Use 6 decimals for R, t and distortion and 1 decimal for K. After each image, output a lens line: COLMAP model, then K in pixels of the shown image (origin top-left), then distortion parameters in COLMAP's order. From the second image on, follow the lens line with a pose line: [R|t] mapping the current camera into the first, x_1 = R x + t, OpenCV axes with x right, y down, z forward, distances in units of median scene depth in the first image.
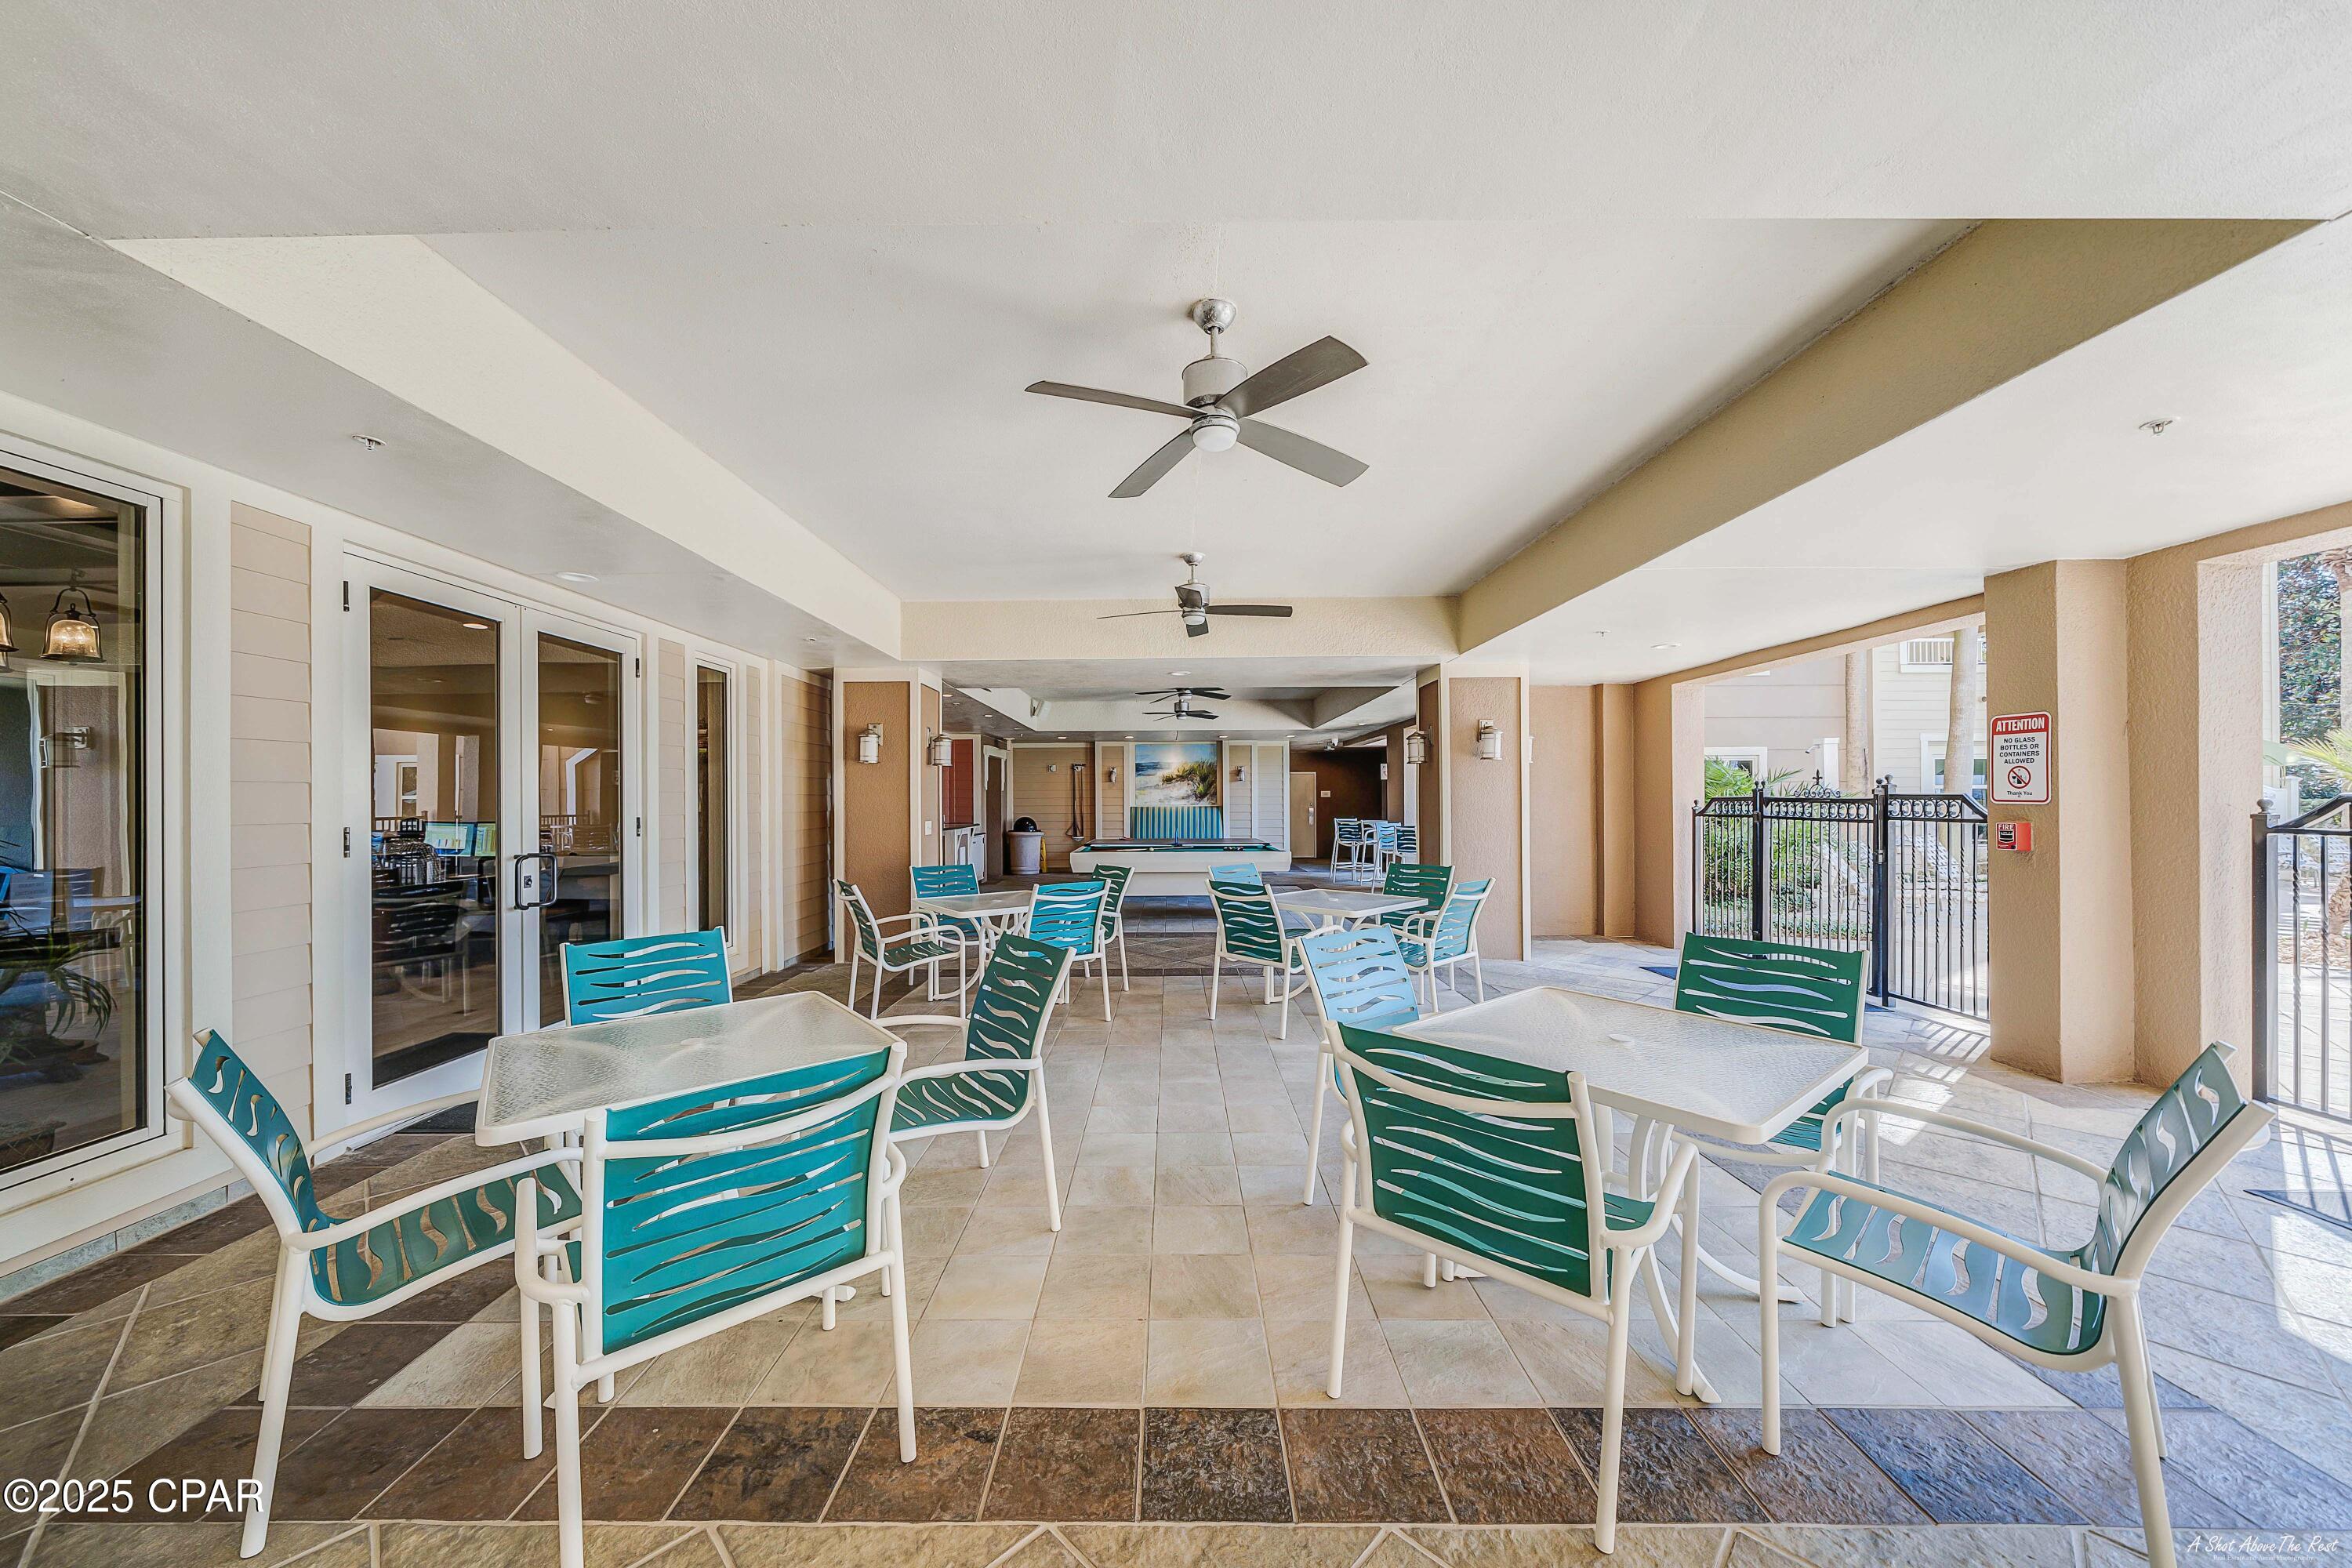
lens RADIAL K [[813.9, 0, 1171.7], [0, 813.9, 796.7], [0, 0, 1]] dist [-0.003092, -0.000073]
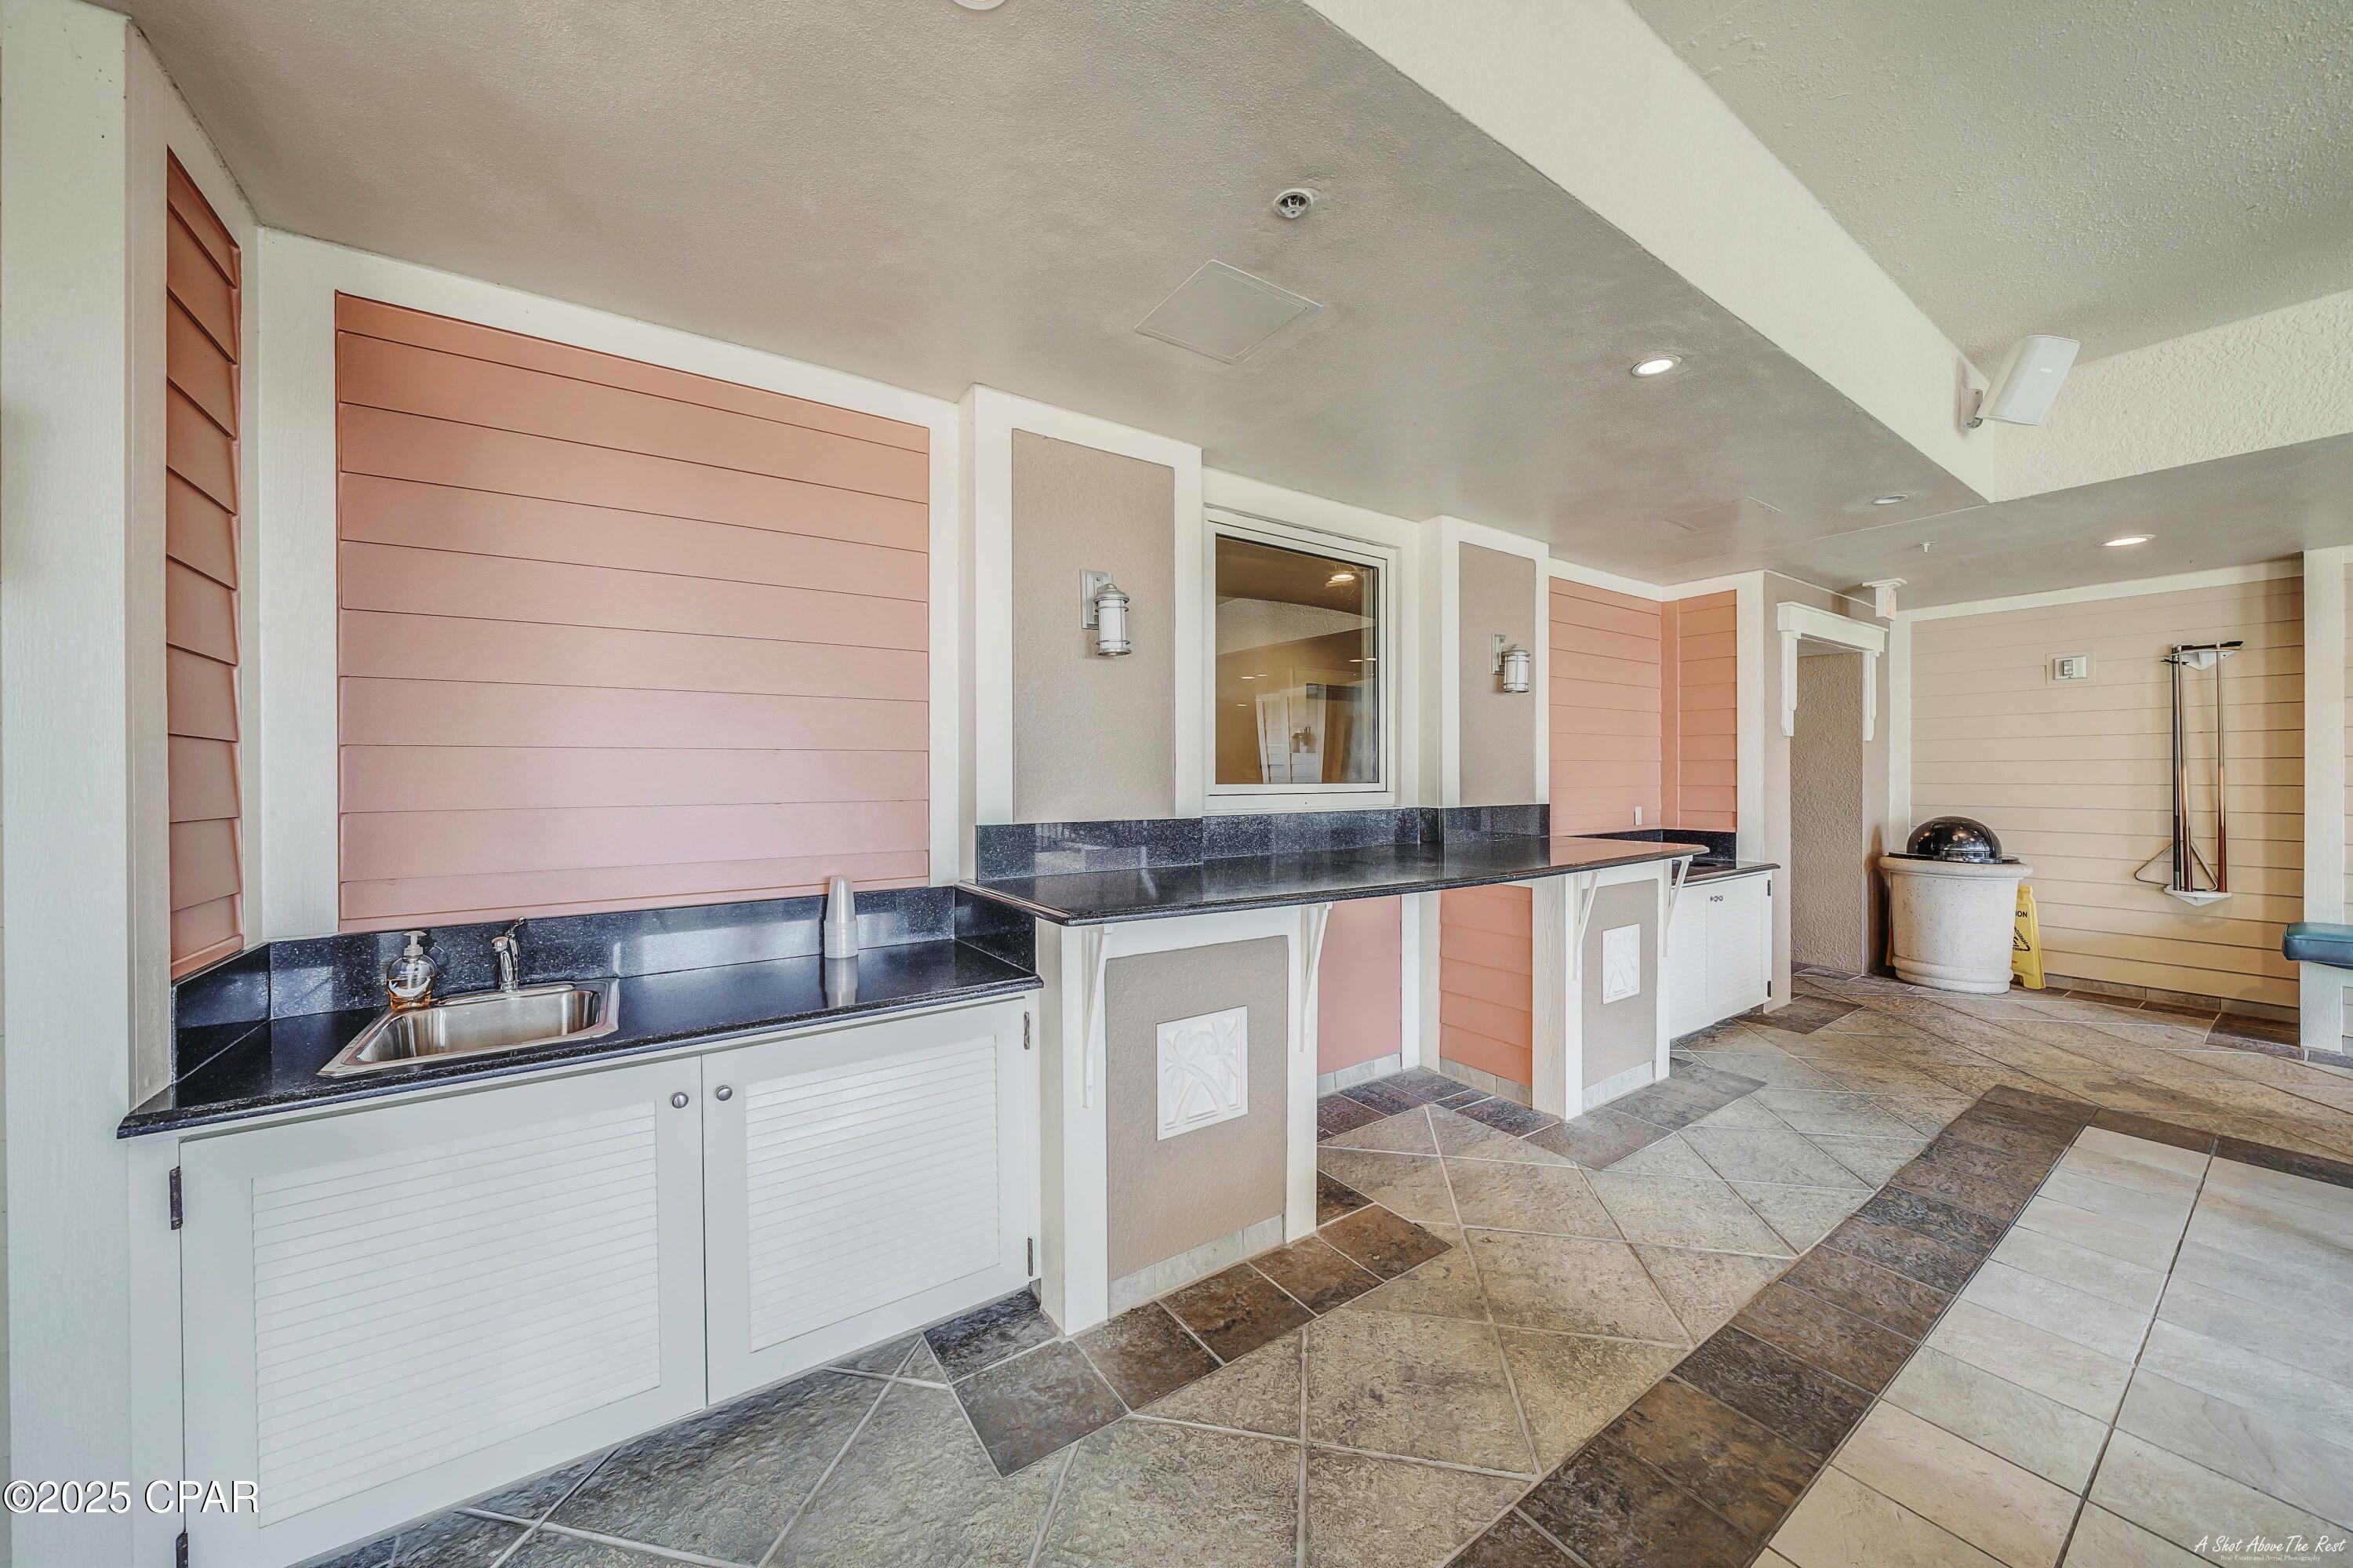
lens RADIAL K [[814.3, 0, 1171.0], [0, 814.3, 781.9], [0, 0, 1]] dist [-0.003092, -0.000073]
pose [[0.553323, 0.008565, -0.832923, -0.084023], [0.005435, 0.999889, 0.013893, 0.004230], [0.832949, -0.012215, 0.553214, 0.572575]]
